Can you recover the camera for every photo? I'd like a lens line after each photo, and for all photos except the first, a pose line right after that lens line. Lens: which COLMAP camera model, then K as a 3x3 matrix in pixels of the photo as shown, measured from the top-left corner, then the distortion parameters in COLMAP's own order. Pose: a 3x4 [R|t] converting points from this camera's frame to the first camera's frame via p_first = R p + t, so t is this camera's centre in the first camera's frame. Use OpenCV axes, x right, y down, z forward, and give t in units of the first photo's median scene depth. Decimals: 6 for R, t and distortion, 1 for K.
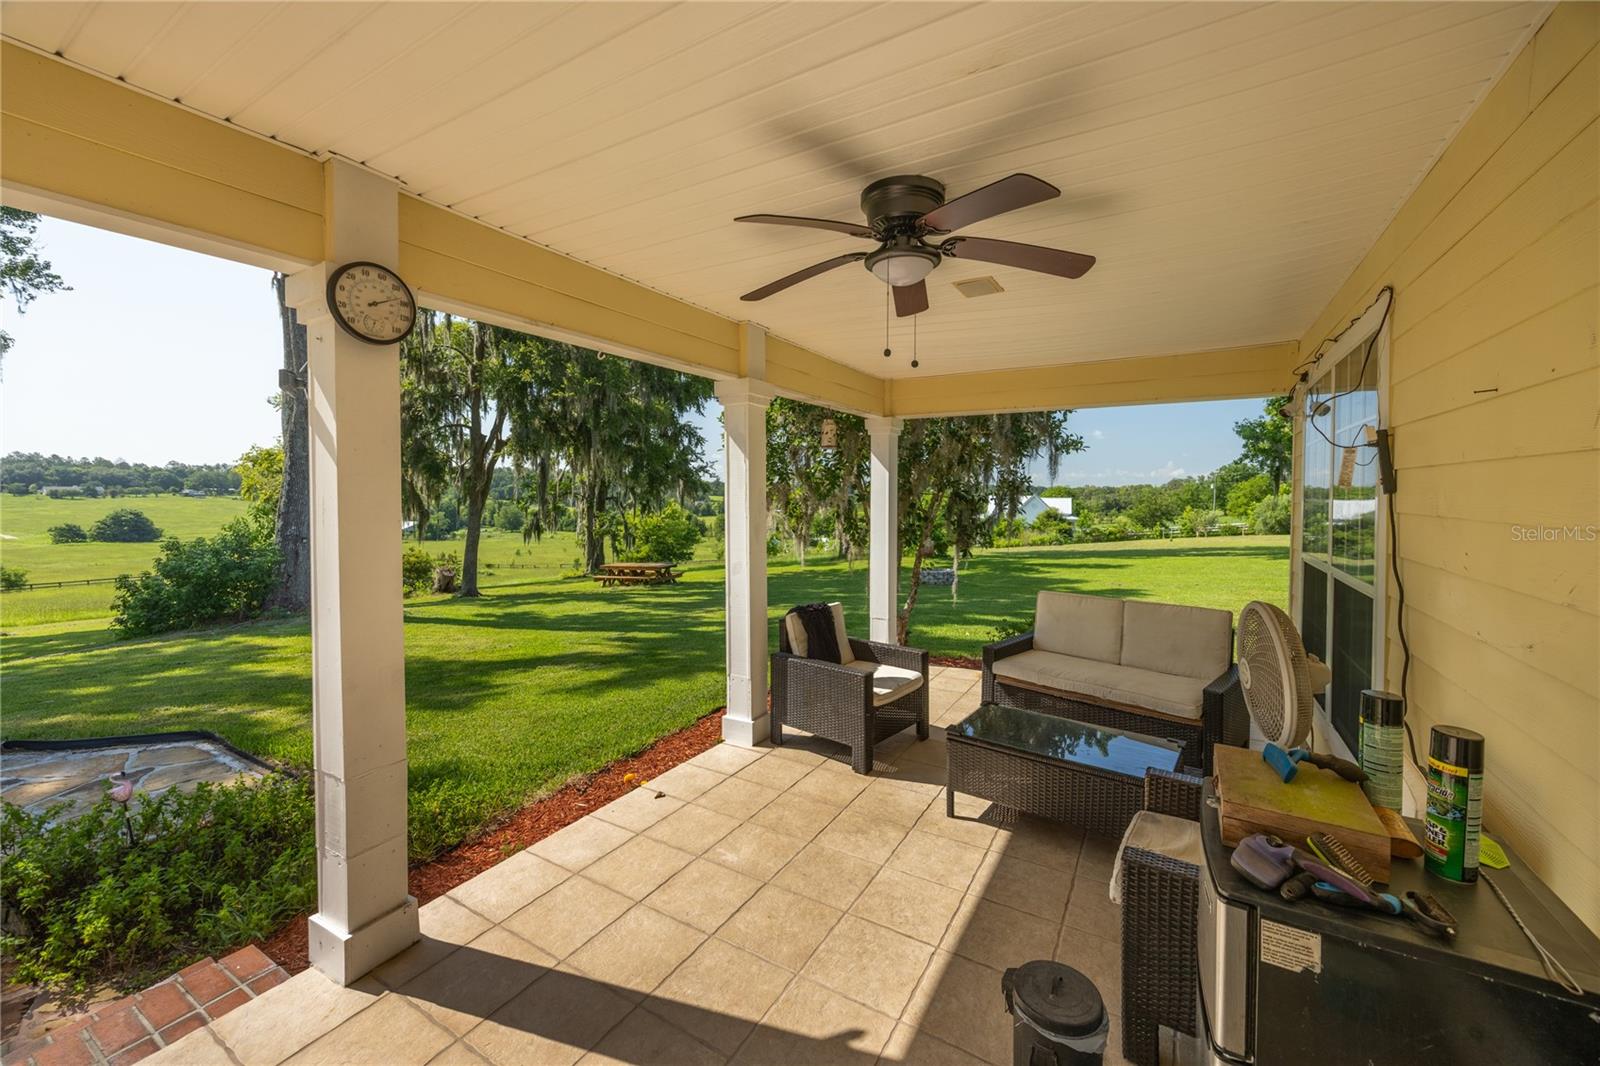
lens RADIAL K [[628.4, 0, 796.9], [0, 628.4, 506.3], [0, 0, 1]] dist [-0.002385, -0.000001]
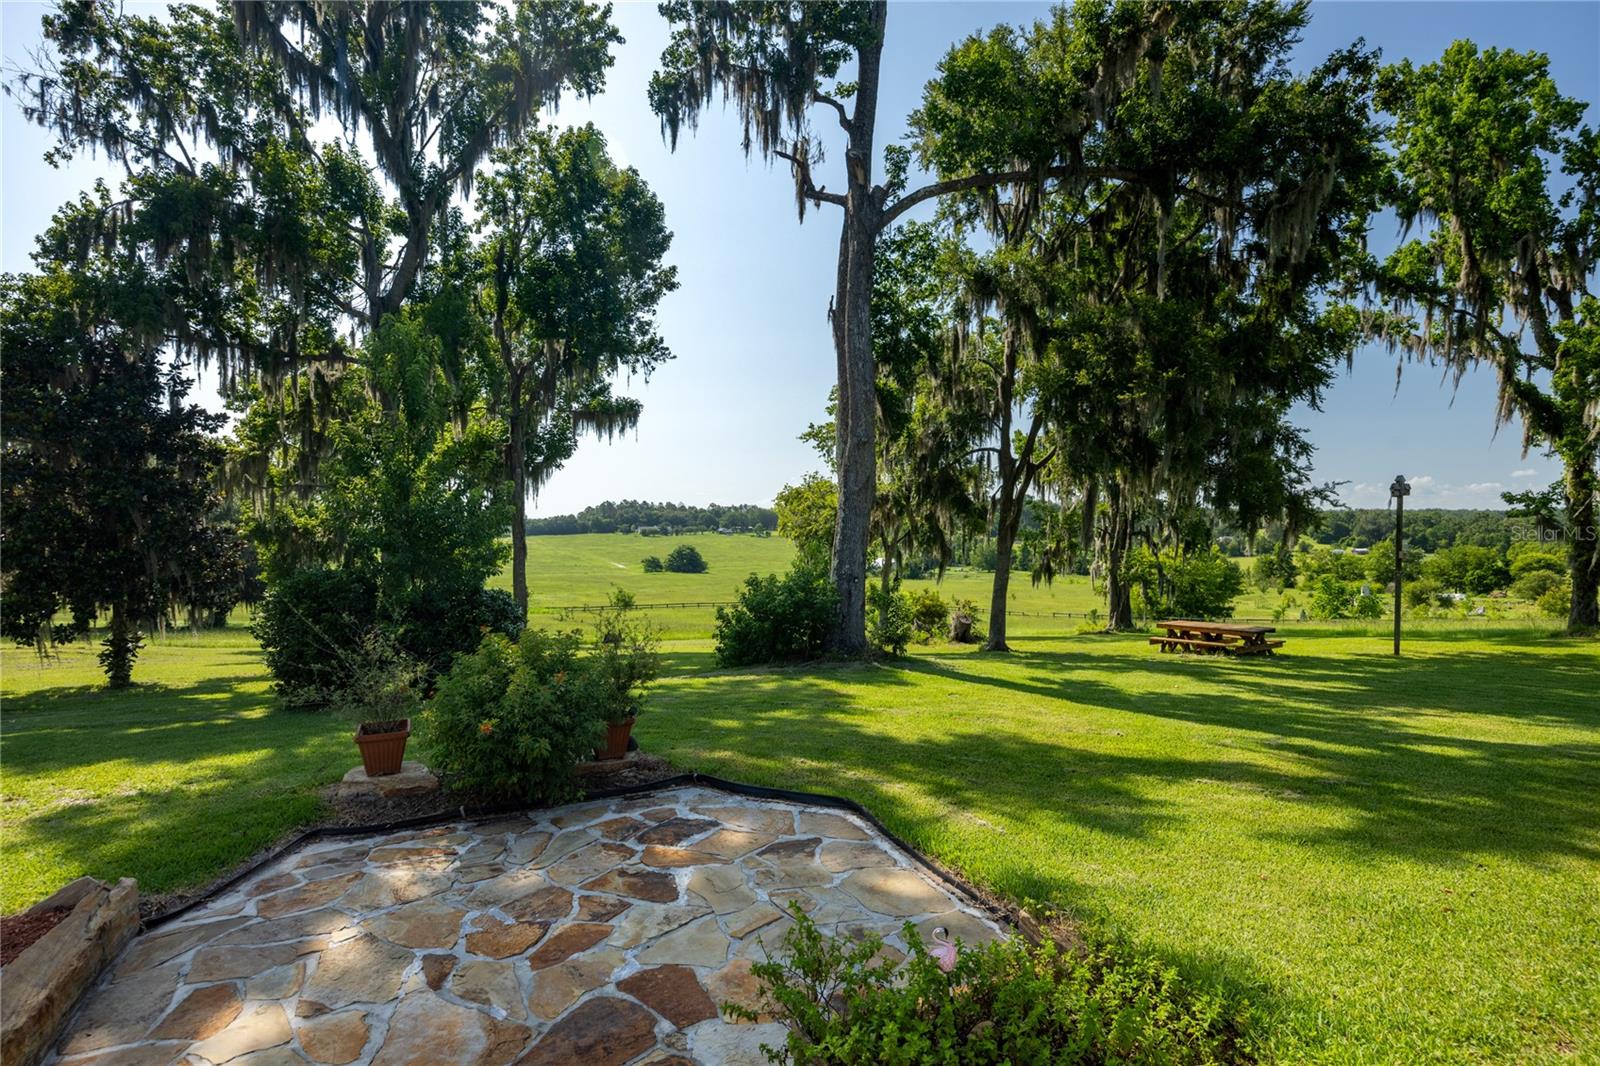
lens RADIAL K [[759.8, 0, 808.3], [0, 759.8, 530.9], [0, 0, 1]] dist [-0.009638, 0.000015]
pose [[0.792012, -0.008228, -0.610450, -0.105422], [-0.001508, 0.999880, -0.015432, -0.001386], [0.610504, 0.013143, 0.791904, 0.035266]]
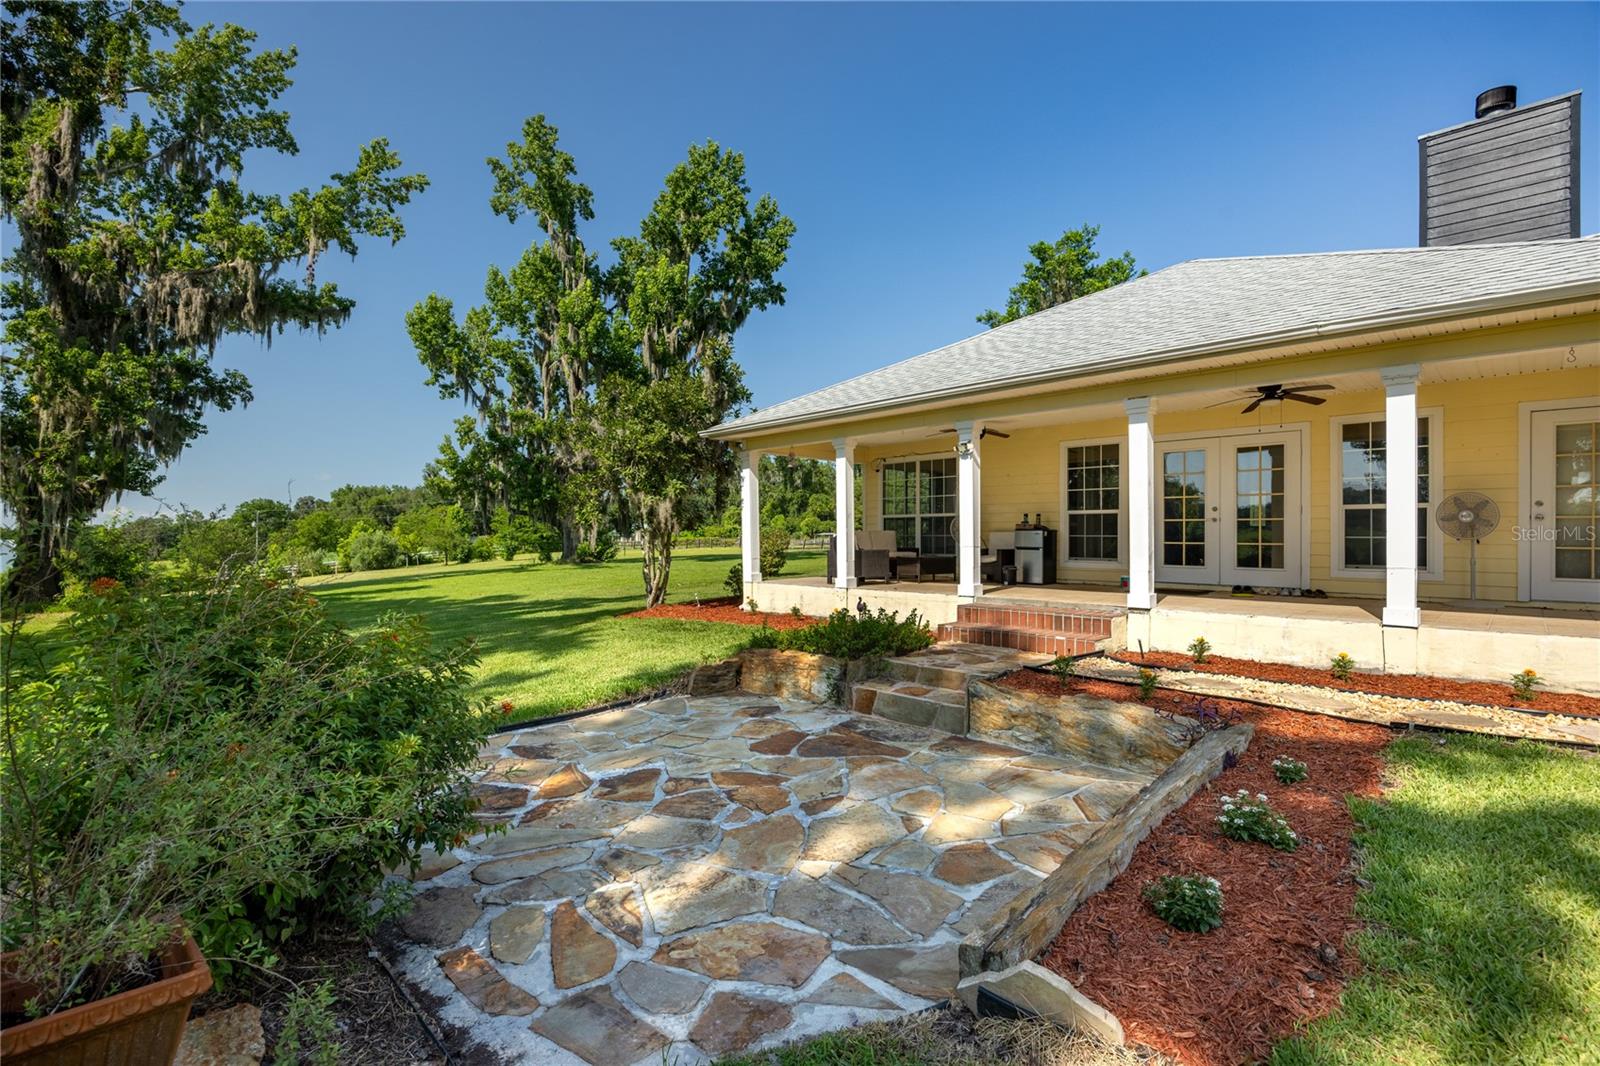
lens RADIAL K [[715.2, 0, 808.3], [0, 715.2, 537.2], [0, 0, 1]] dist [-0.001852, -0.000241]
pose [[0.252285, -0.004110, 0.967644, -0.537737], [0.021541, 0.999767, -0.001369, 0.035097], [-0.967413, 0.021190, 0.252315, 0.087409]]
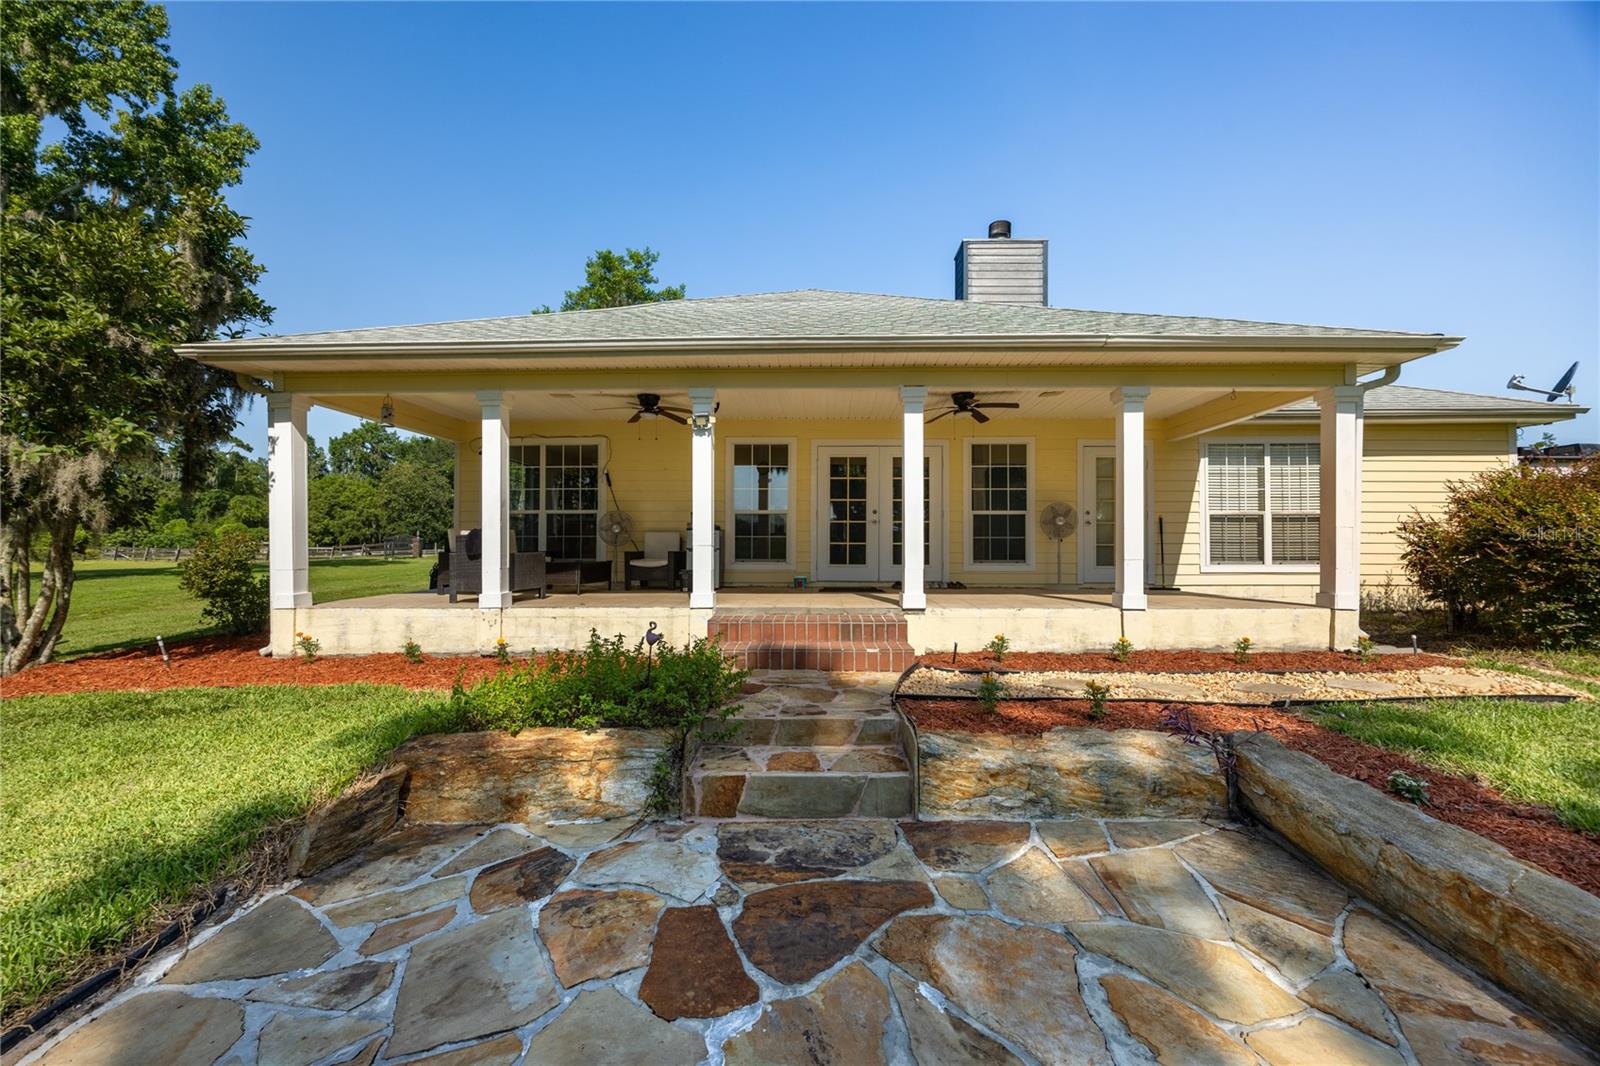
lens RADIAL K [[618.1, 0, 803.4], [0, 618.1, 536.3], [0, 0, 1]] dist [-0.001380, -0.000030]
pose [[-0.484098, 0.011996, 0.874932, -0.370043], [0.017282, 0.999842, -0.004147, 0.040259], [-0.874843, 0.013113, -0.484229, 0.210861]]
